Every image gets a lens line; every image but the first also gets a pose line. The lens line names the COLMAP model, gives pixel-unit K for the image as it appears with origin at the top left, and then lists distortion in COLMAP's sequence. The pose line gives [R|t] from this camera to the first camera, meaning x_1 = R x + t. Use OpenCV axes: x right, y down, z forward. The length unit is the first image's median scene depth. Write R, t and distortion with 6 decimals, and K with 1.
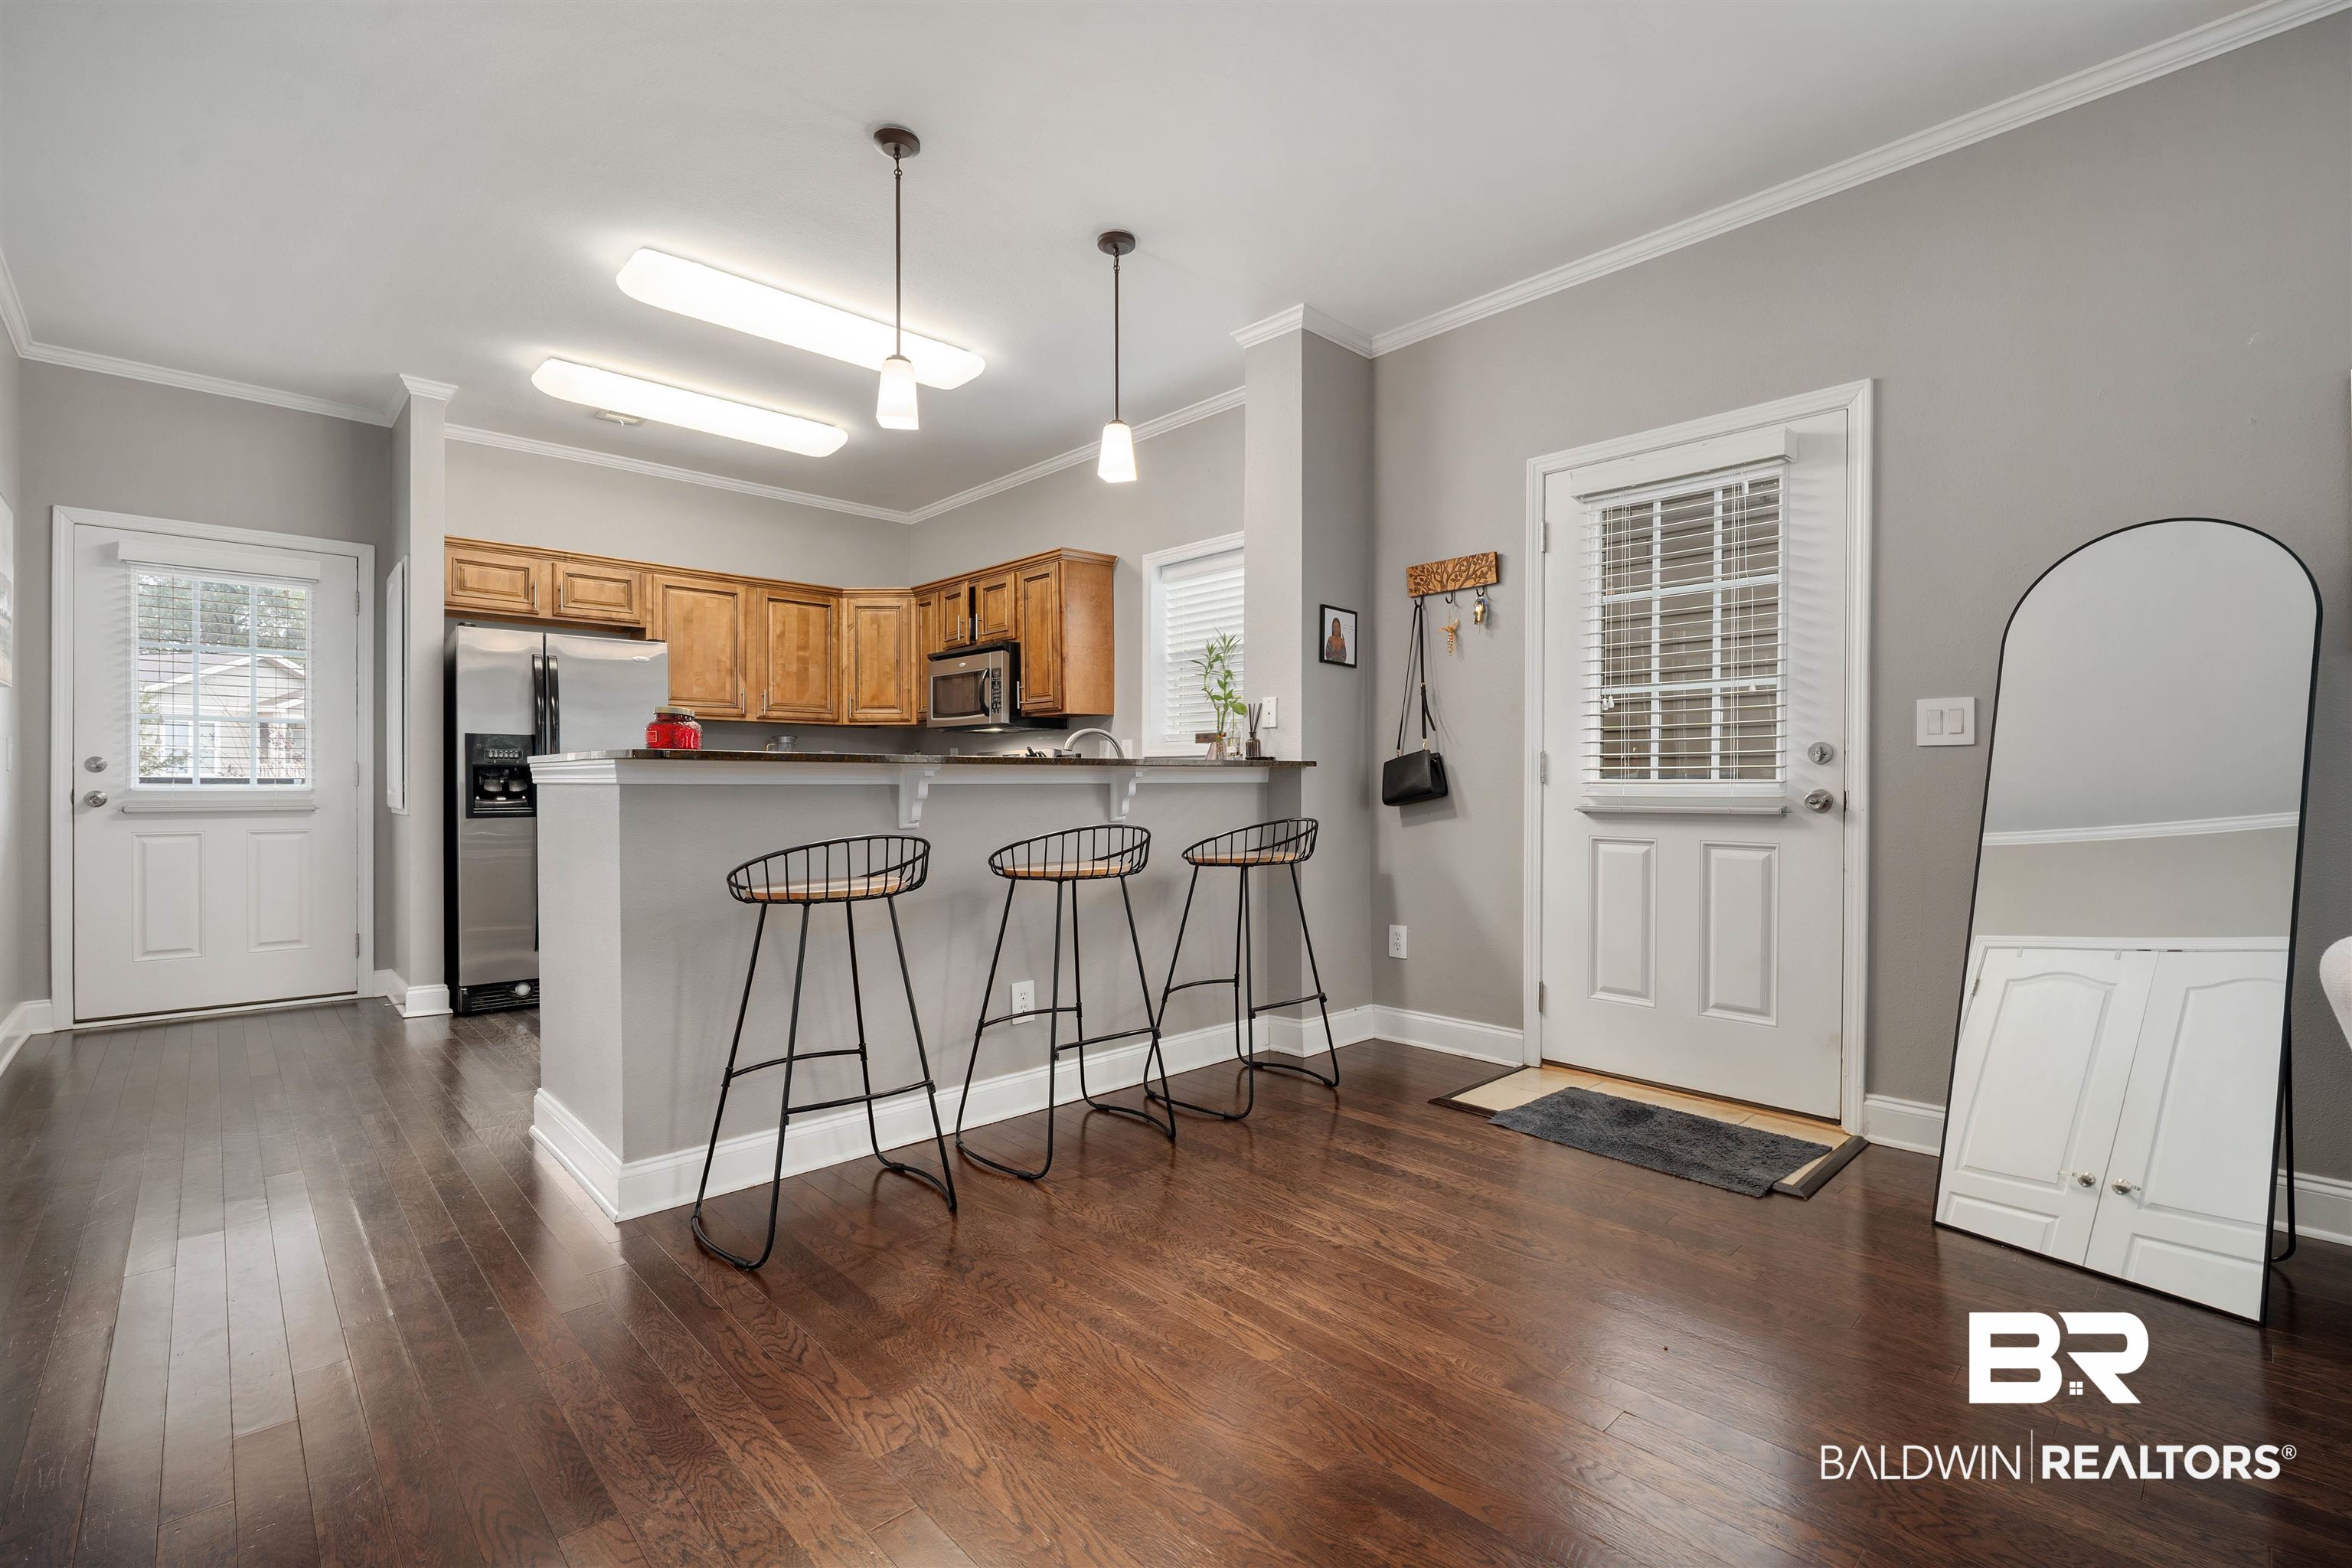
lens RADIAL K [[1041.6, 0, 1223.0], [0, 1041.6, 781.7], [0, 0, 1]] dist [0.001334, 0.000220]
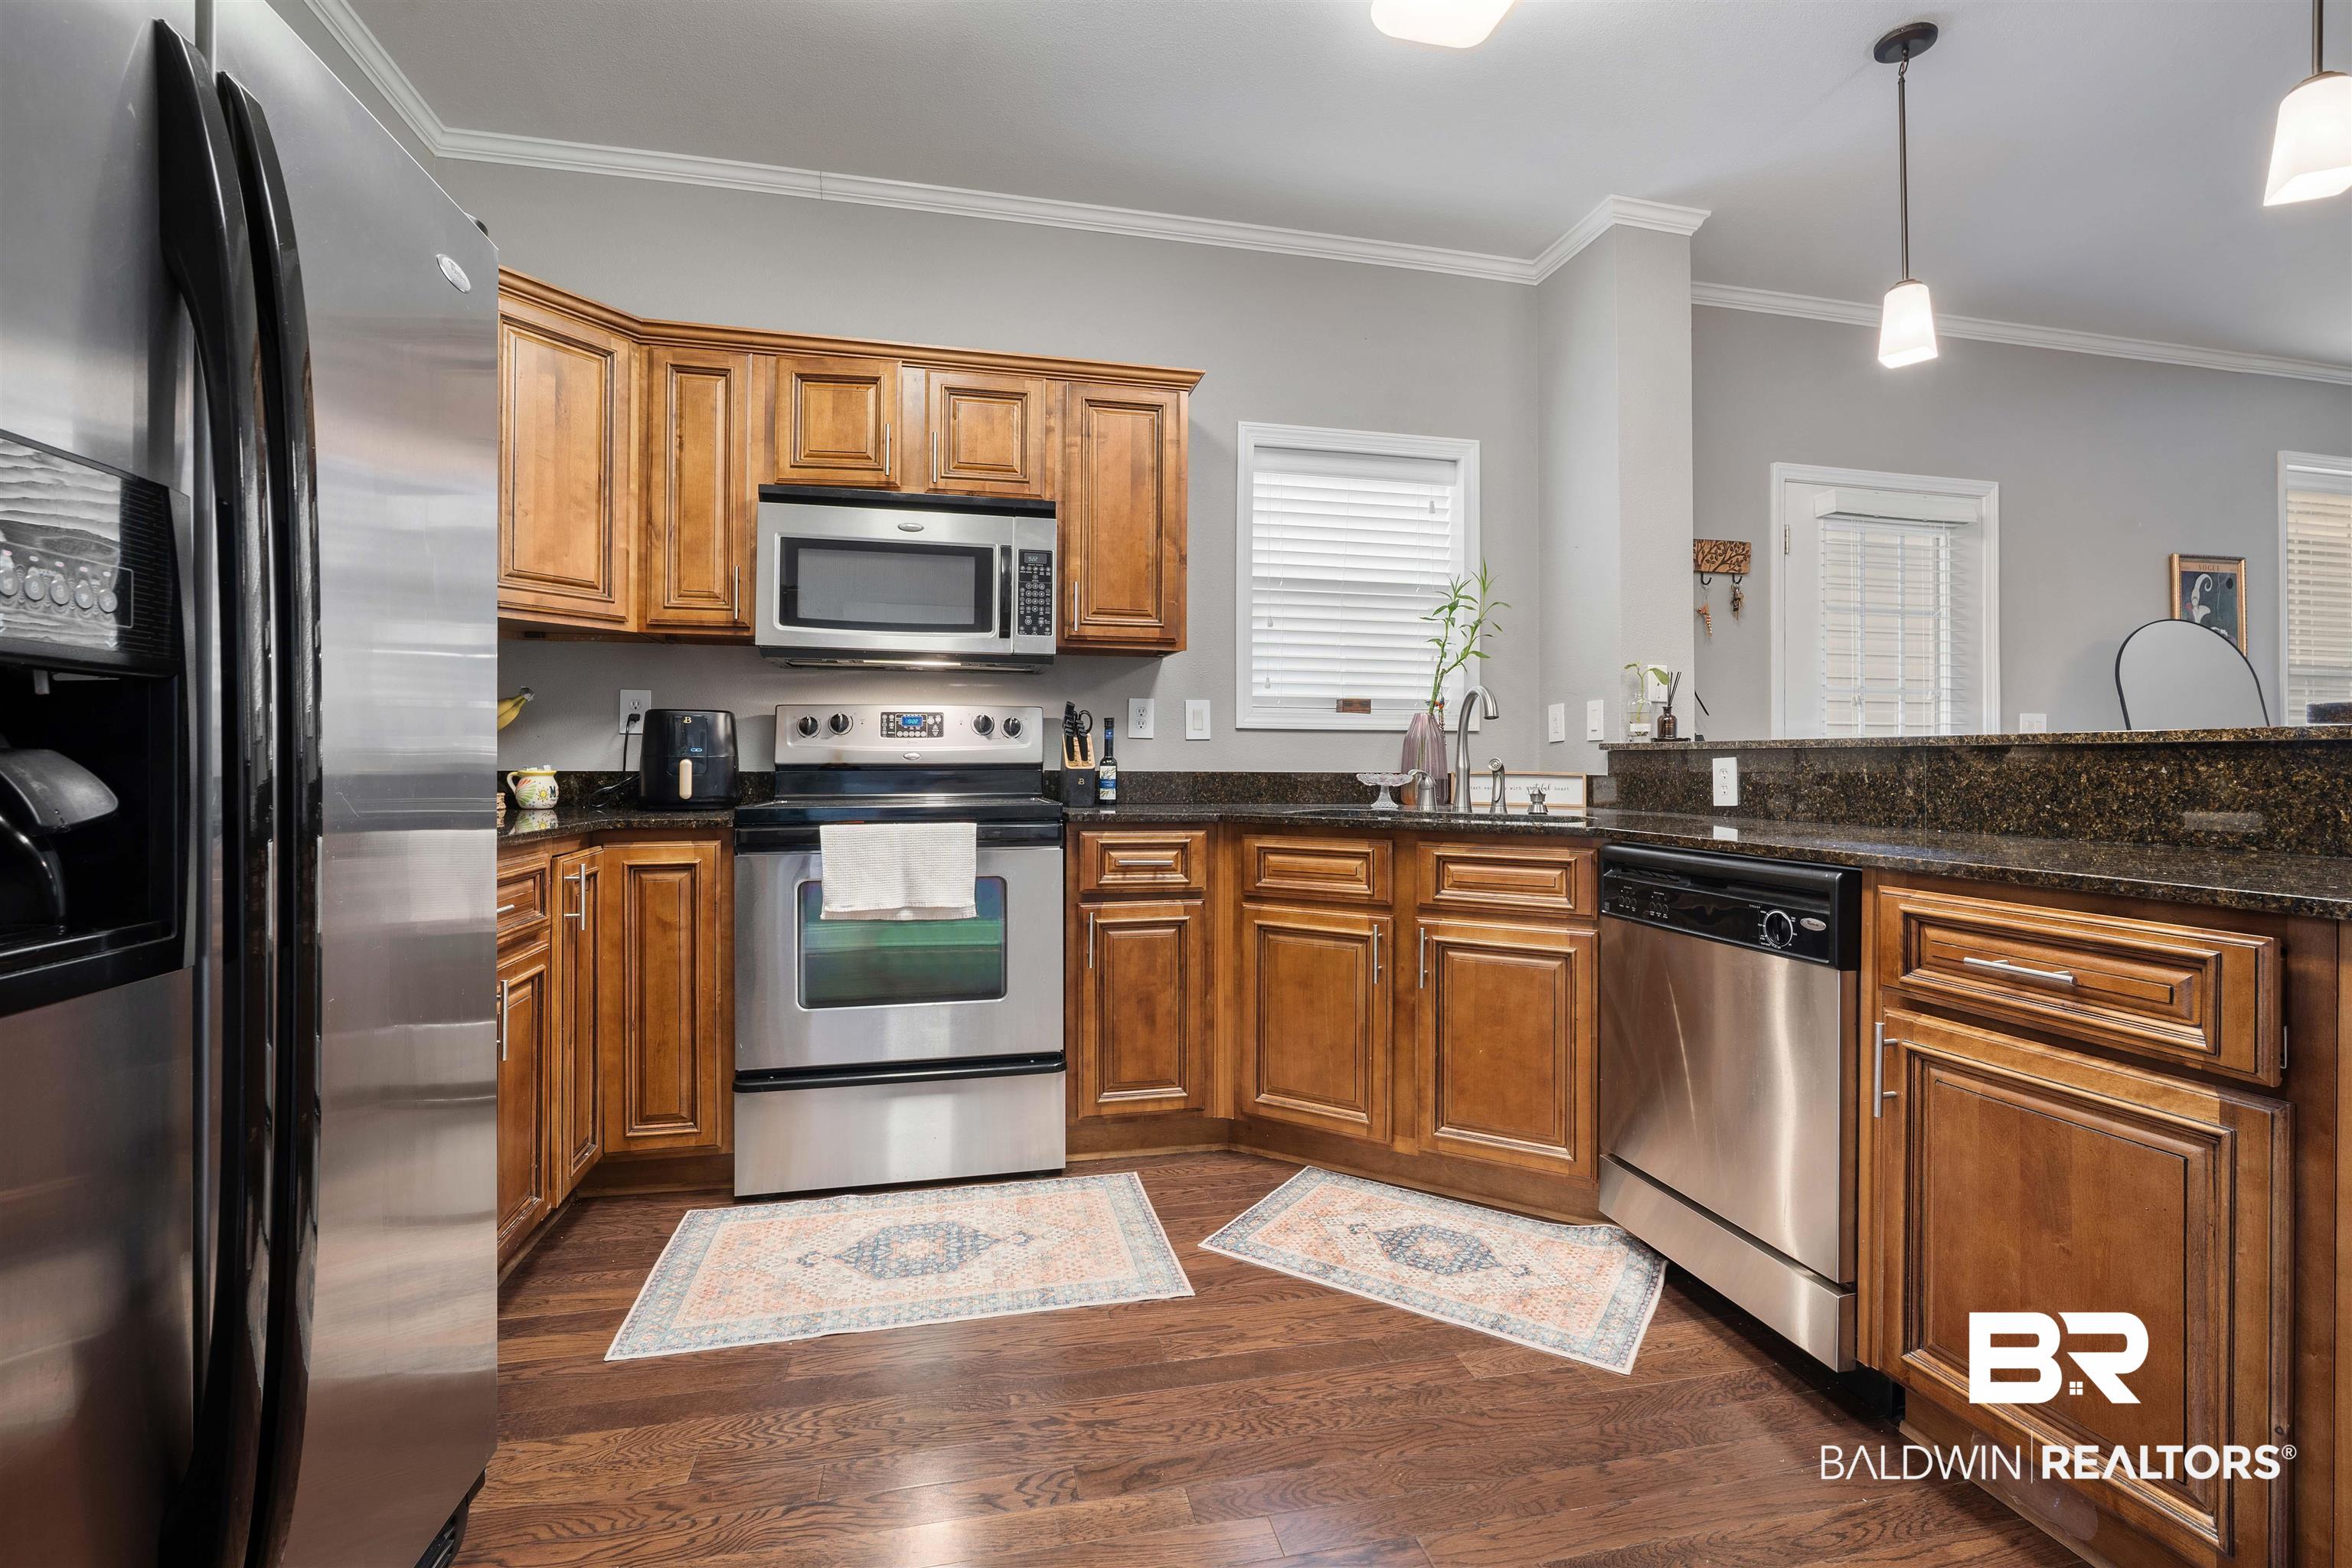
lens RADIAL K [[1041.6, 0, 1223.0], [0, 1041.6, 781.7], [0, 0, 1]] dist [0.001334, 0.000220]
pose [[0.518877, -0.006105, 0.854827, -0.761485], [-0.001671, 0.999965, 0.008156, 0.006940], [-0.854848, -0.005660, 0.518848, 0.775727]]
